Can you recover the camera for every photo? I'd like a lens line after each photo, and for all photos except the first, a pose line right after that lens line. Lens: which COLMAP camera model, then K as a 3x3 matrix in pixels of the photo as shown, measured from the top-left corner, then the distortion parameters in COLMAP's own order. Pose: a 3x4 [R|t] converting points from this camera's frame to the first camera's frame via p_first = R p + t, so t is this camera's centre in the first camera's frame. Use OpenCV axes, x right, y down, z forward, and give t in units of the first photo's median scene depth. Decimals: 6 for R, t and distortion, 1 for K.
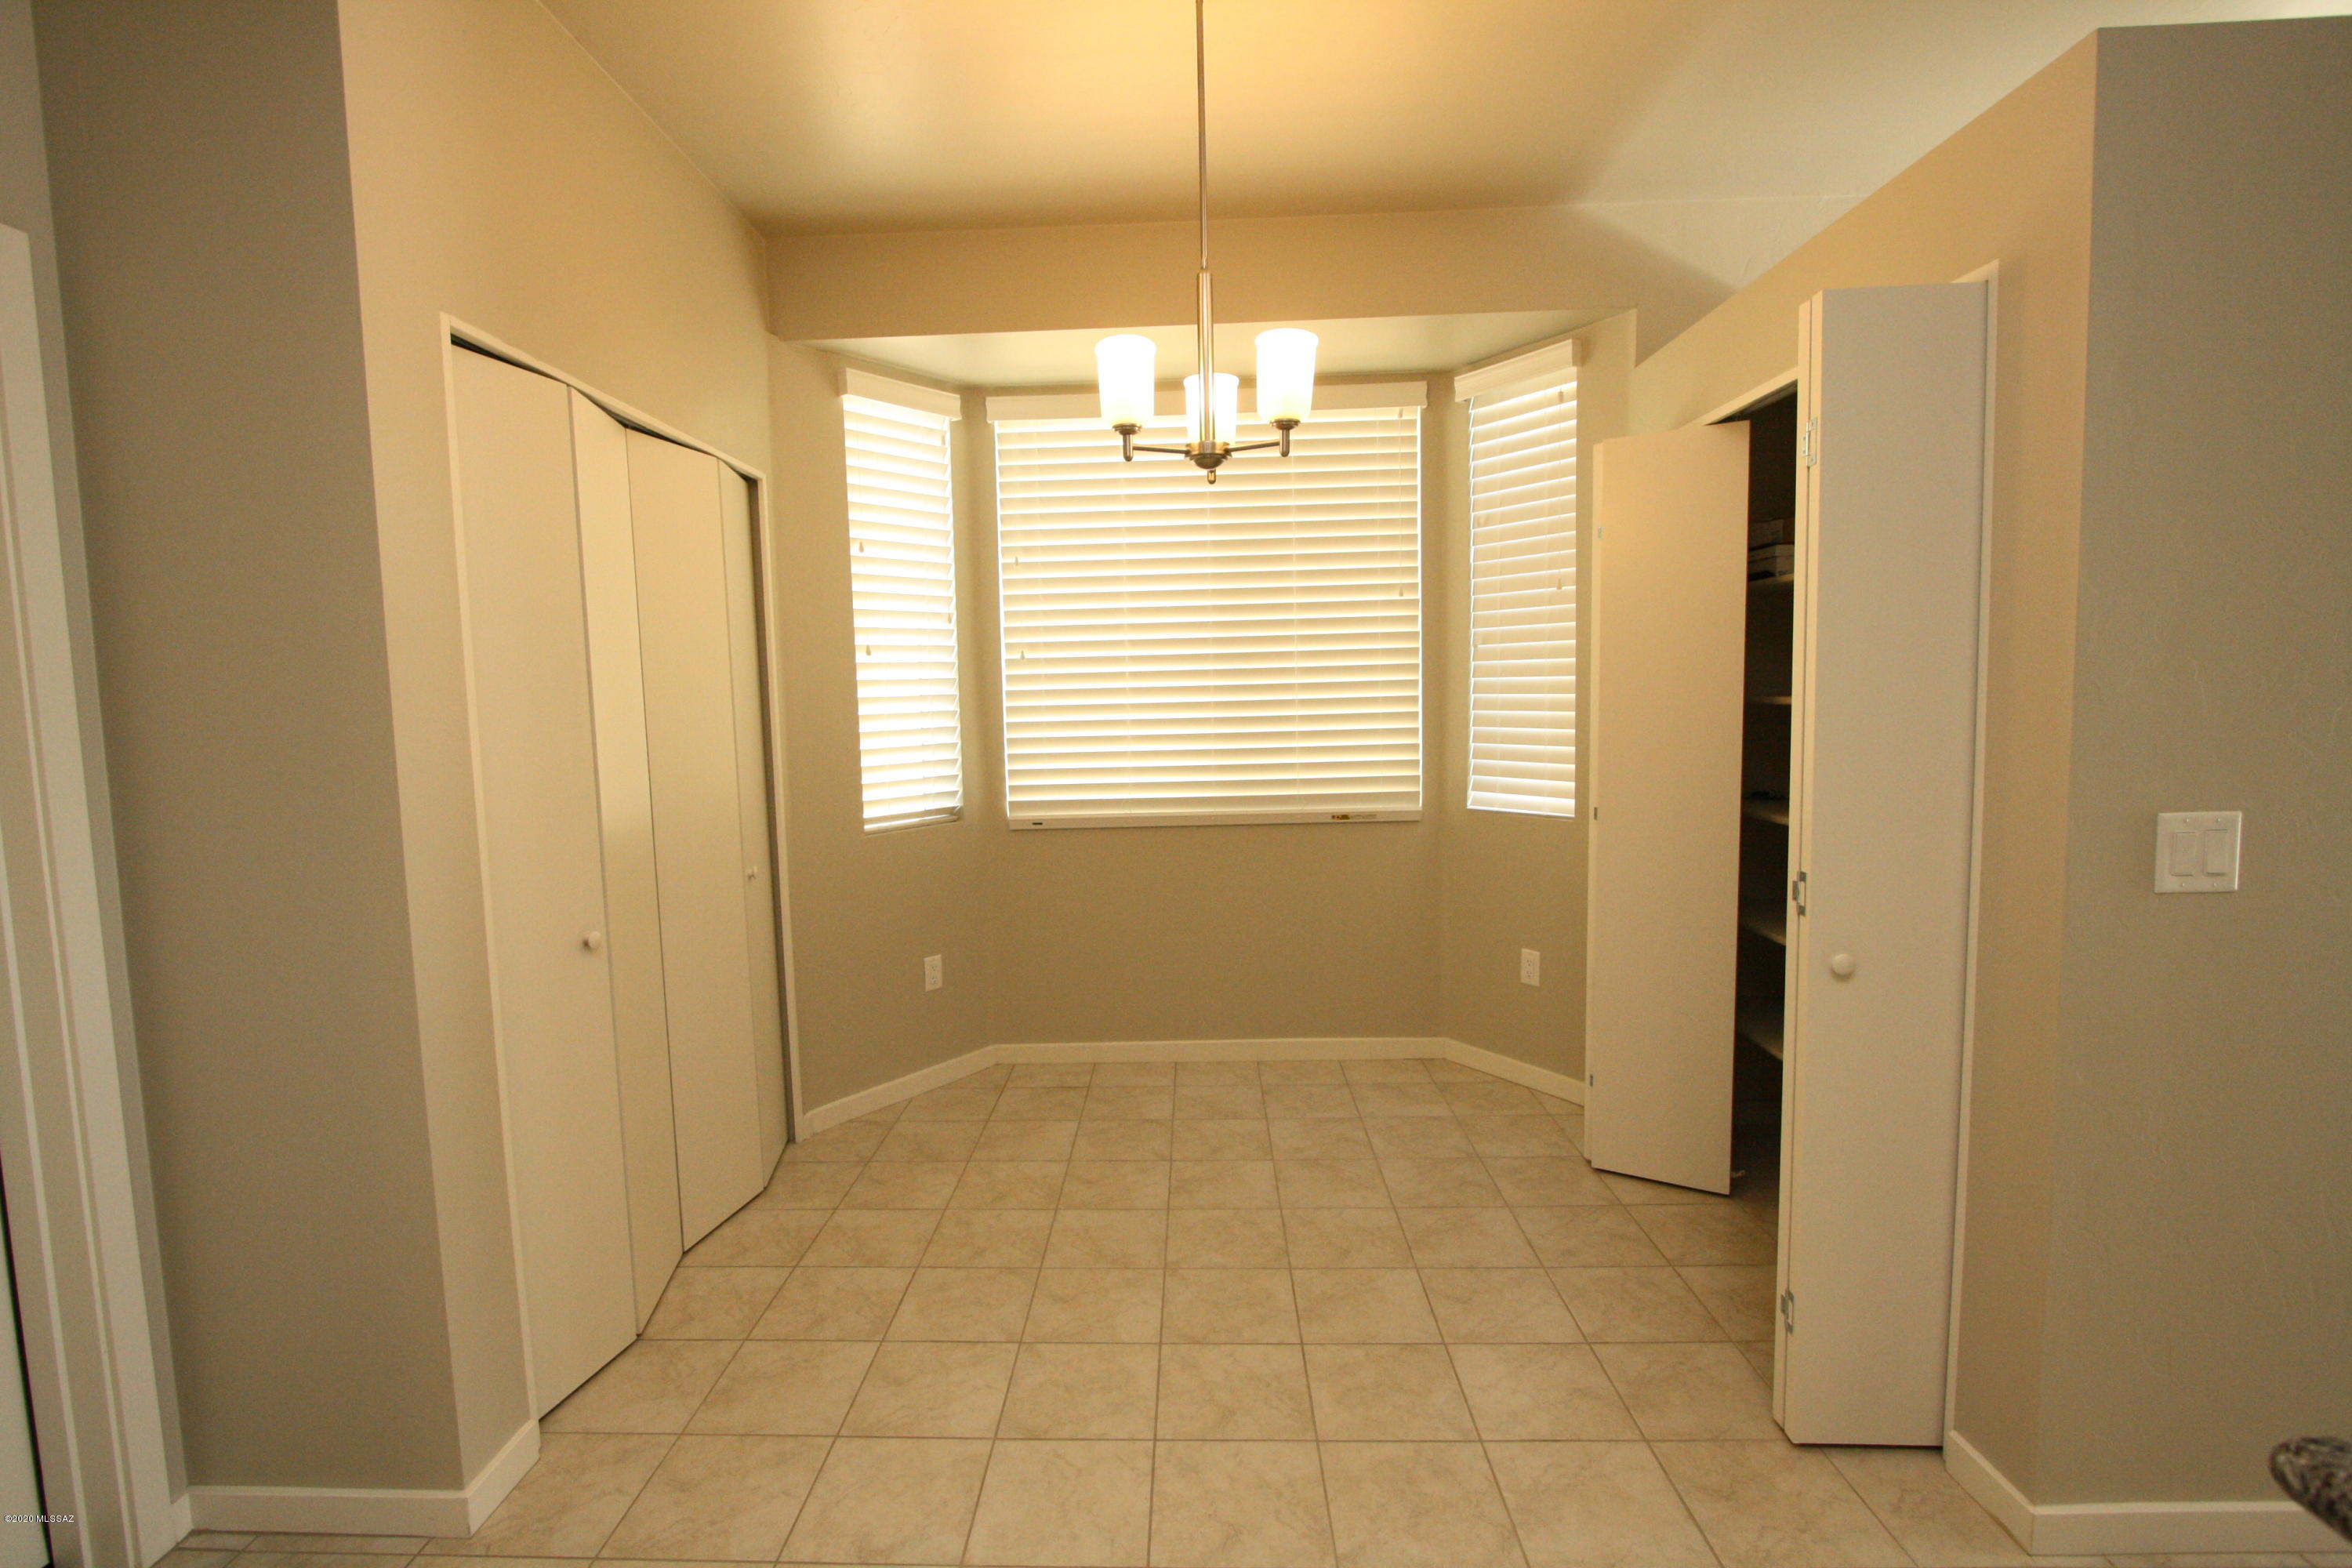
lens RADIAL K [[1079.6, 0, 1181.5], [0, 1079.6, 780.3], [0, 0, 1]] dist [-0.013297, 0.001387]
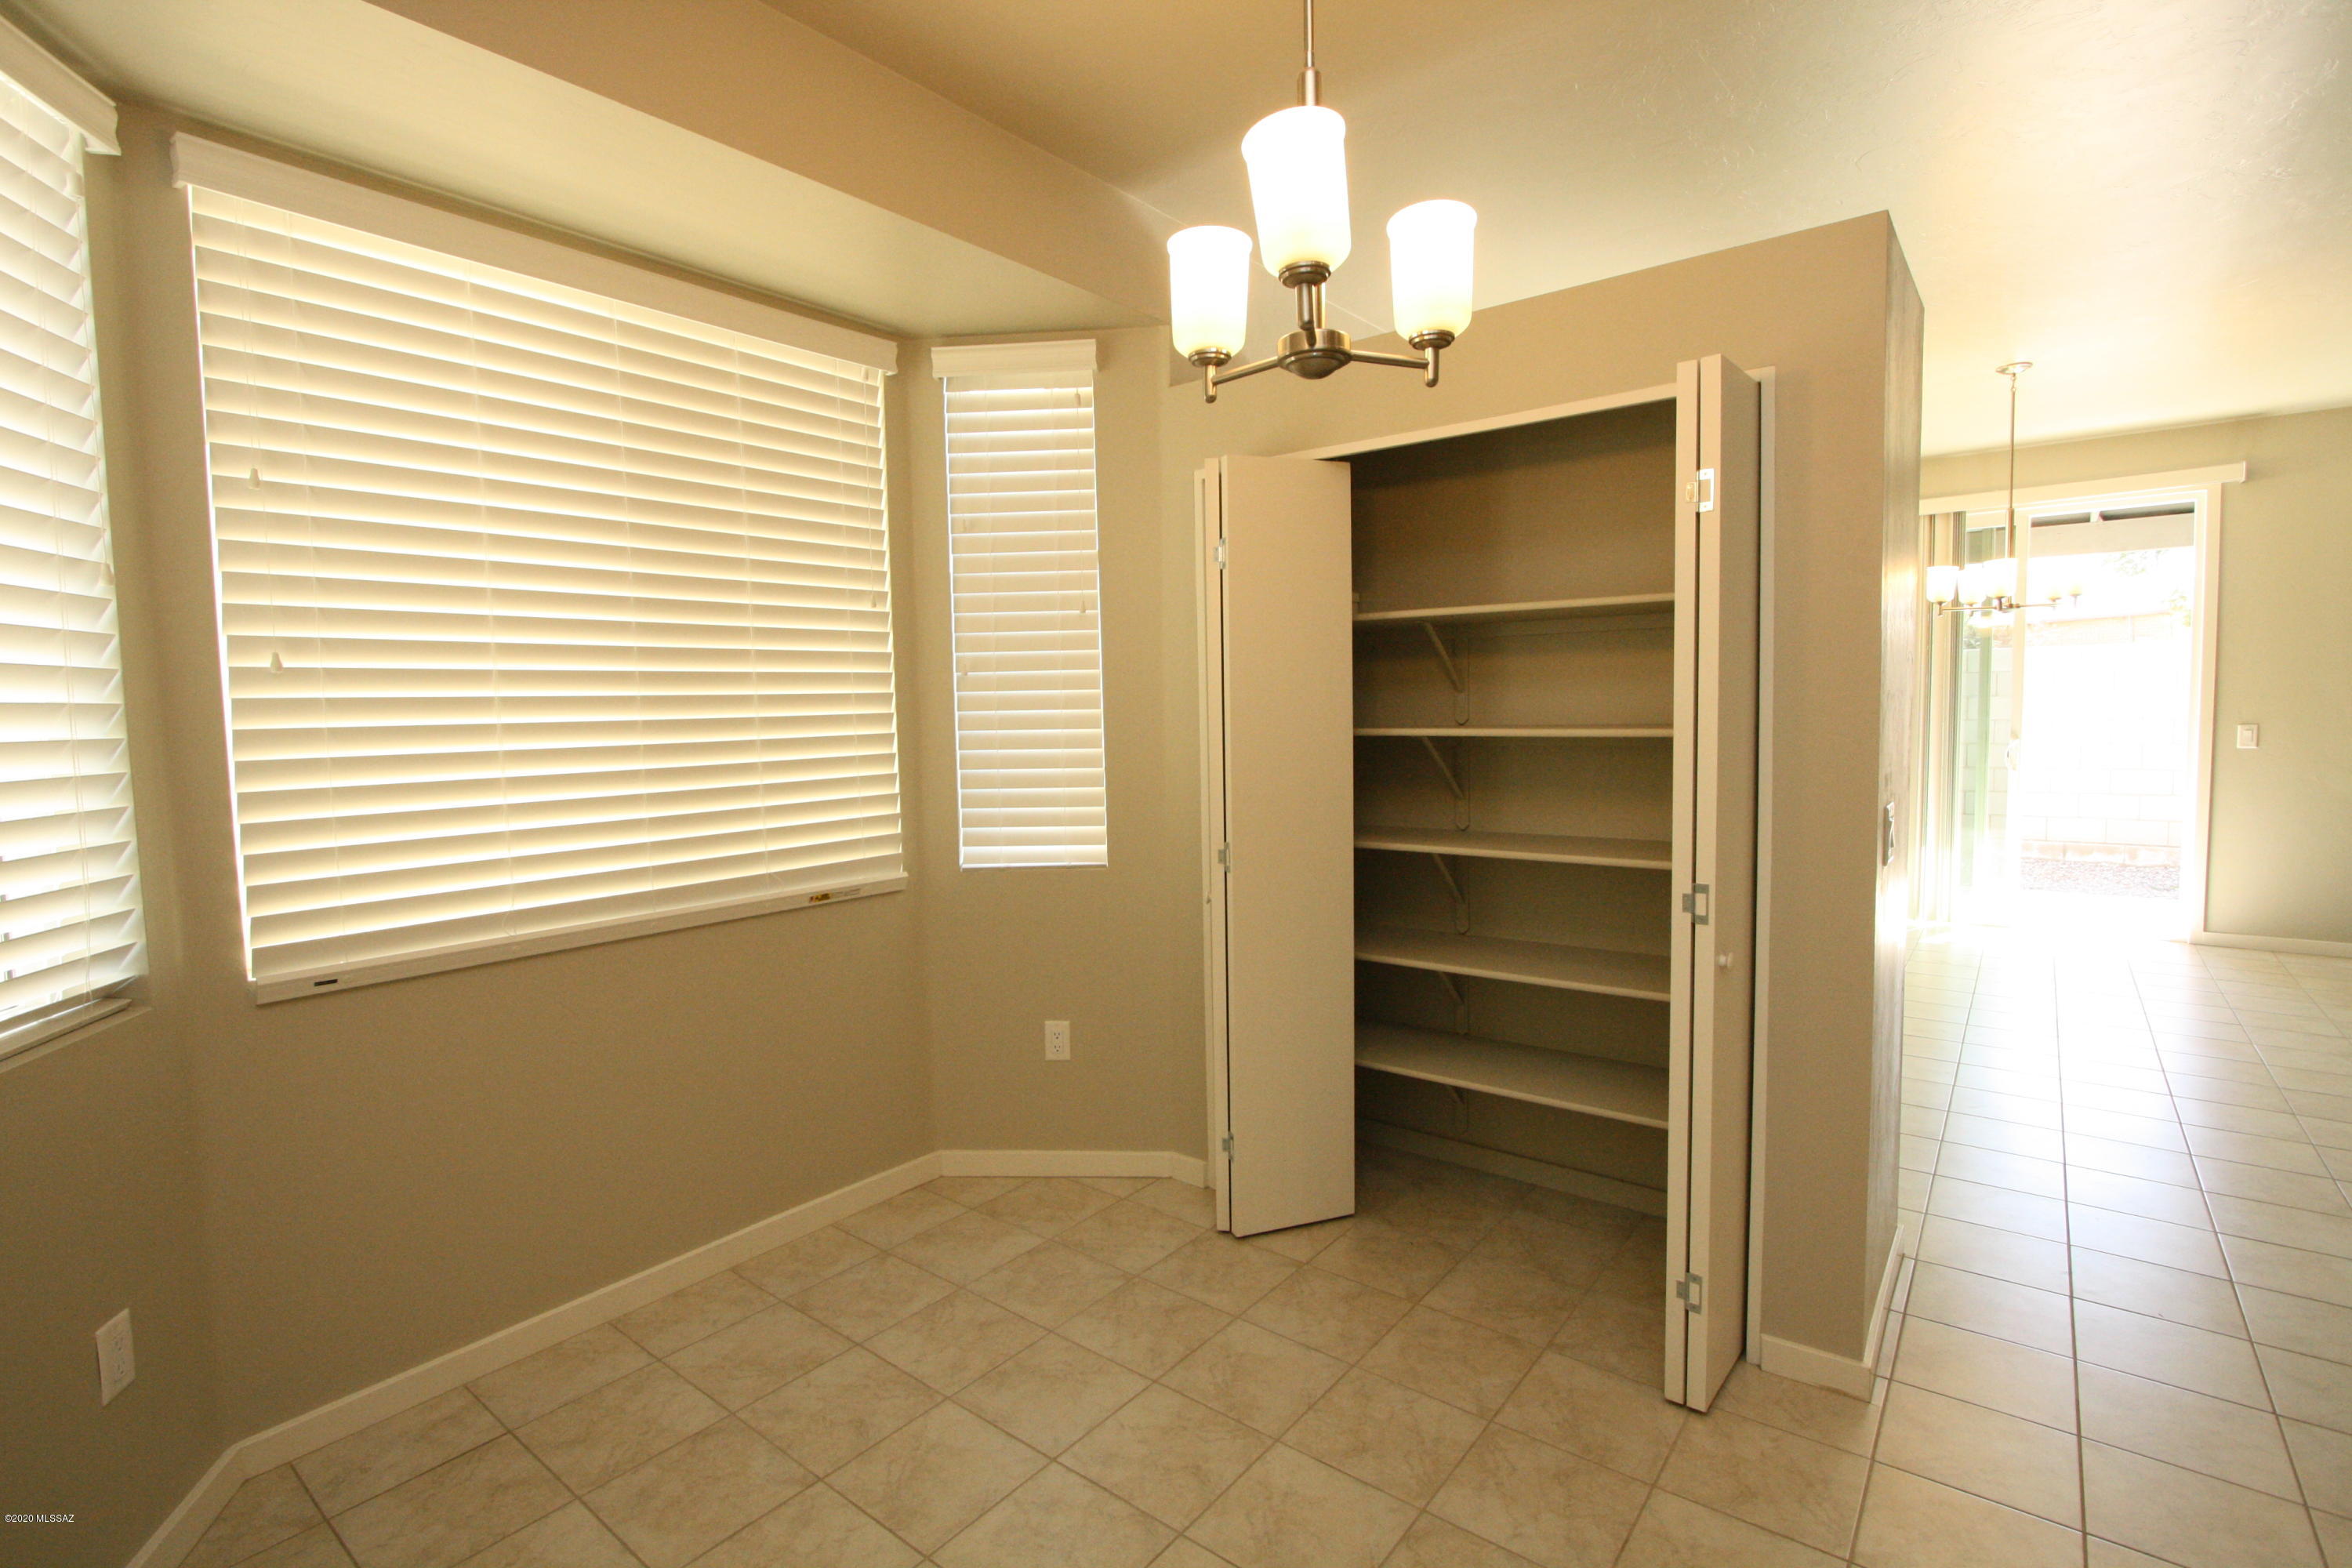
lens RADIAL K [[1079.6, 0, 1171.8], [0, 1079.6, 786.5], [0, 0, 1]] dist [-0.013297, 0.001387]
pose [[0.617193, -0.047807, 0.785358, -0.293584], [0.074059, 0.997251, 0.002505, -0.027251], [-0.783319, 0.056617, 0.619036, 0.363158]]
